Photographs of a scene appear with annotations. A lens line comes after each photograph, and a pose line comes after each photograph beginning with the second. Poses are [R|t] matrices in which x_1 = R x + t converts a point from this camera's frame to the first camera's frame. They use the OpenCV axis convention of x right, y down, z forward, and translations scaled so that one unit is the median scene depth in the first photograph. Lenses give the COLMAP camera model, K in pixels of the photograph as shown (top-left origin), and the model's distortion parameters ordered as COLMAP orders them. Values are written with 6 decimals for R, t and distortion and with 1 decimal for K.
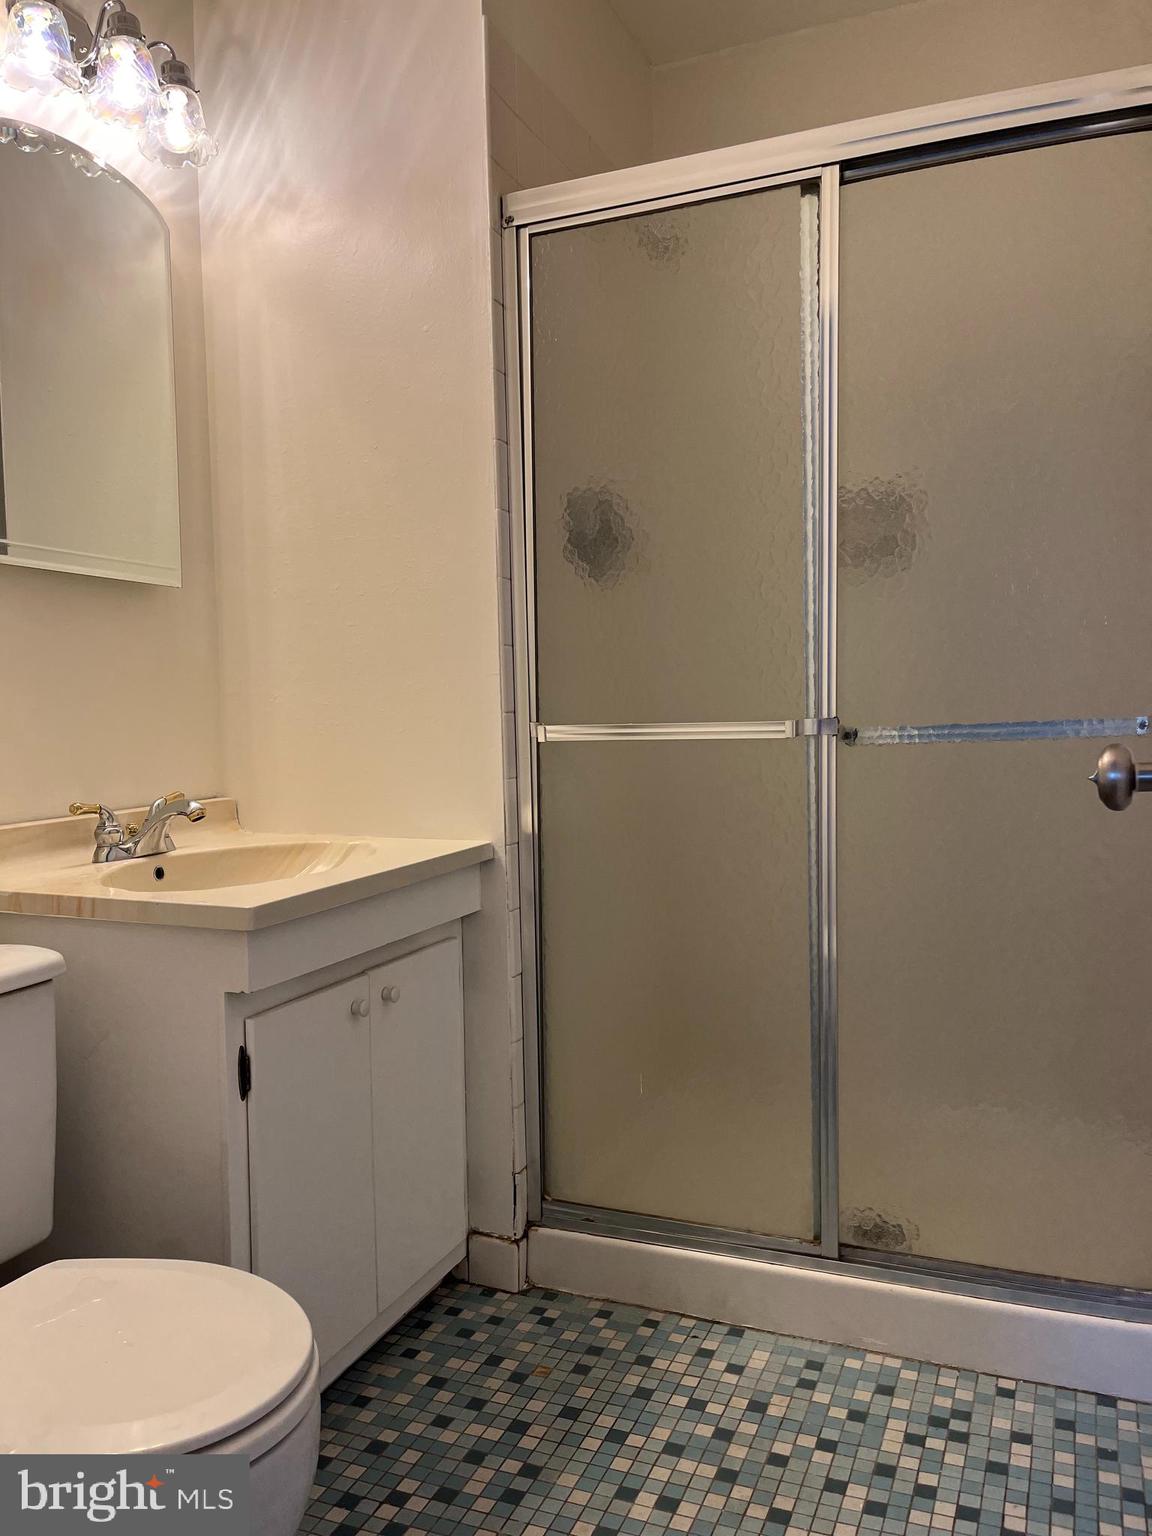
lens RADIAL K [[1170.9, 0, 586.8], [0, 1170.9, 767.7], [0, 0, 1]] dist [0.061729, -0.090559]
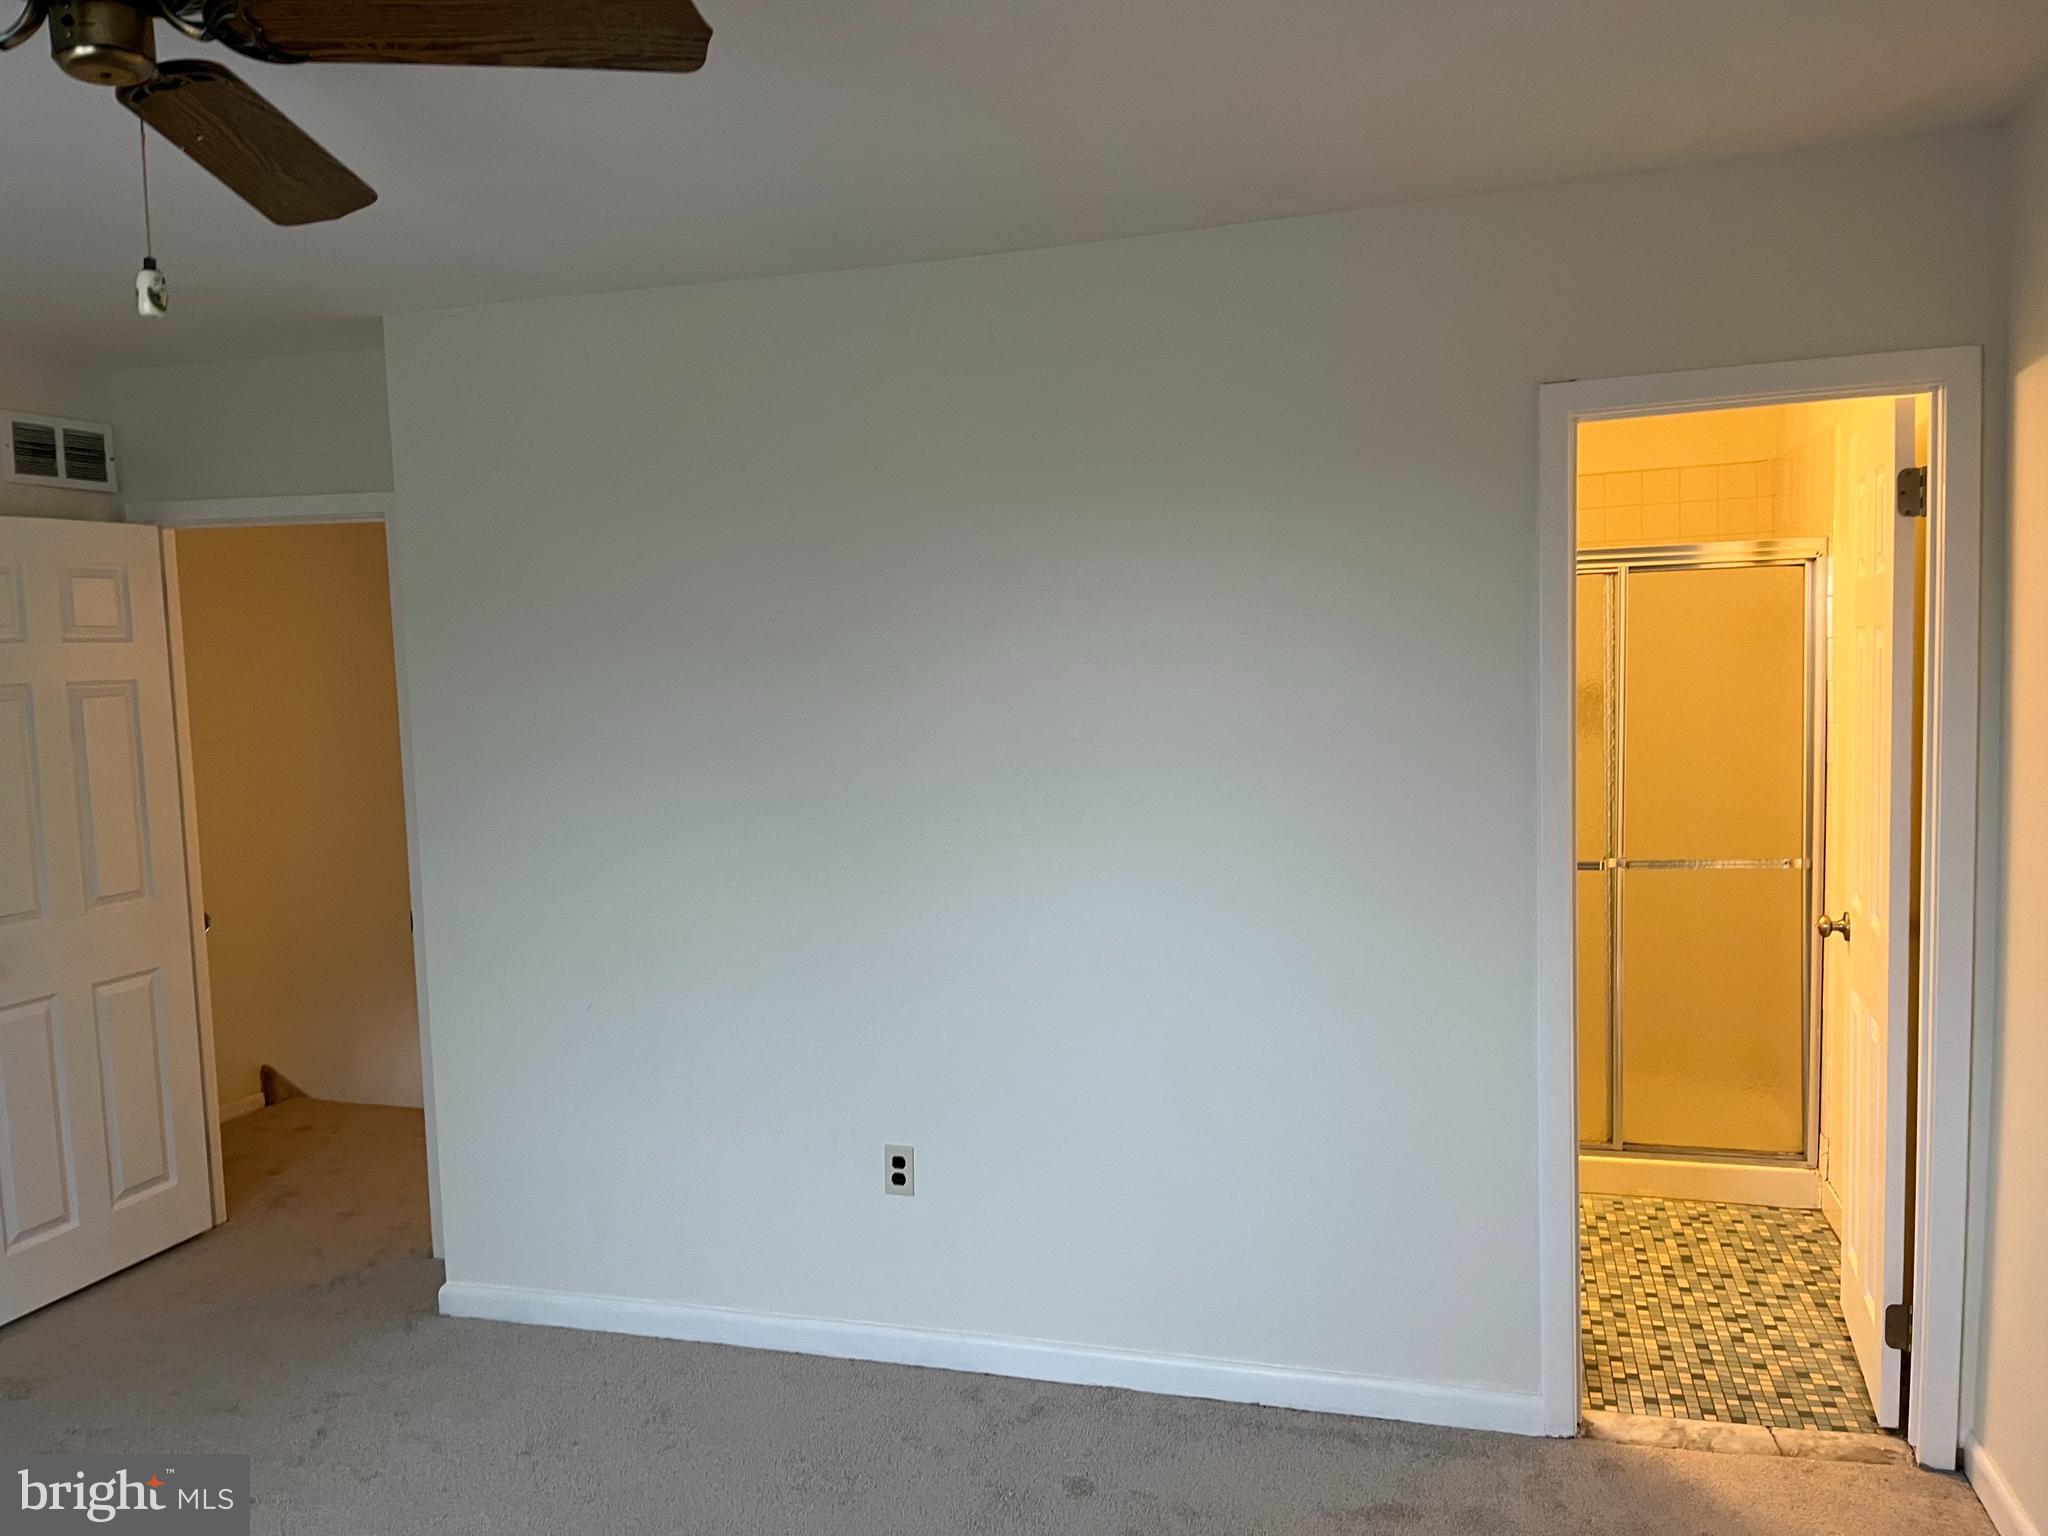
lens RADIAL K [[1561.2, 0, 1027.2], [0, 1561.2, 770.9], [0, 0, 1]] dist [0.061729, -0.090559]
pose [[0.995395, -0.027115, 0.091940, -1.007734], [0.024295, 0.999203, 0.031658, -0.293625], [-0.092725, -0.029278, 0.995261, -1.454401]]
